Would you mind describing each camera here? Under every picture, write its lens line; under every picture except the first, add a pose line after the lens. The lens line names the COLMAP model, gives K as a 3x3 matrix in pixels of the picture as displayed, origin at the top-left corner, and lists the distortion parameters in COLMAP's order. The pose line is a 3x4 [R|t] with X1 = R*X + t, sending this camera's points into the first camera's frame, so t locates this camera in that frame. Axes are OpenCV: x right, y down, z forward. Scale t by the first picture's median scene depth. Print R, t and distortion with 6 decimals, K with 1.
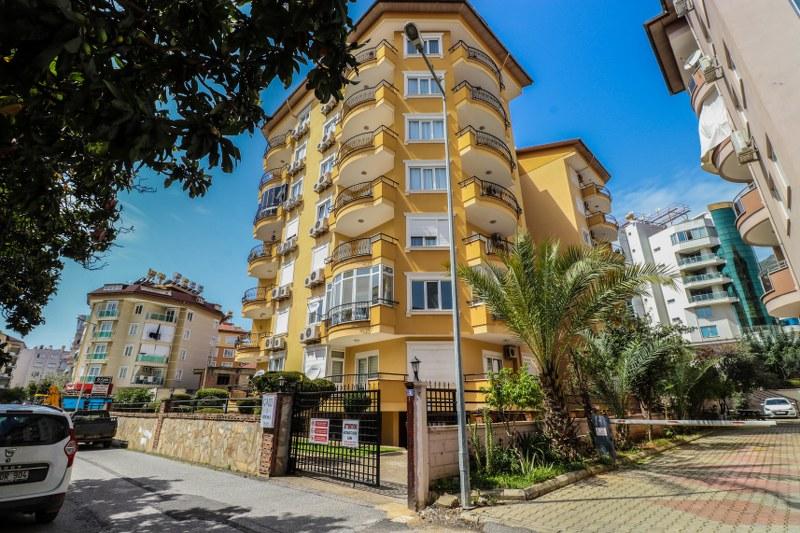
lens RADIAL K [[372.0, 0, 400.0], [0, 372.0, 266.5], [0, 0, 1]] dist [0.002531, -0.011902]
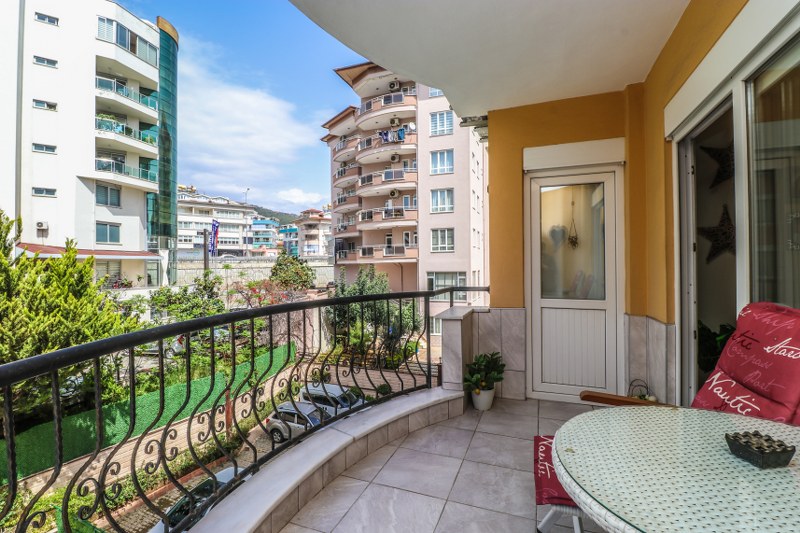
lens RADIAL K [[372.0, 0, 400.0], [0, 372.0, 266.5], [0, 0, 1]] dist [0.002531, -0.011902]
pose [[-0.406628, 0.007809, 0.913560, 0.192324], [-0.318740, 0.935918, -0.149872, 0.162689], [-0.856188, -0.352131, -0.378082, 0.809847]]
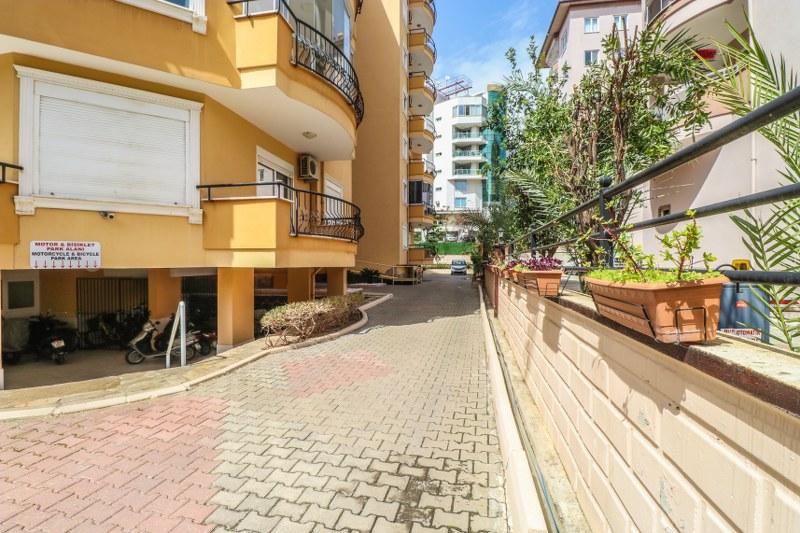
lens RADIAL K [[372.0, 0, 400.0], [0, 372.0, 266.5], [0, 0, 1]] dist [0.002531, -0.011902]
pose [[0.823055, 0.000522, 0.567961, 0.030317], [-0.205406, 0.932586, 0.296804, 0.055943], [-0.529517, -0.360948, 0.767677, 0.143690]]
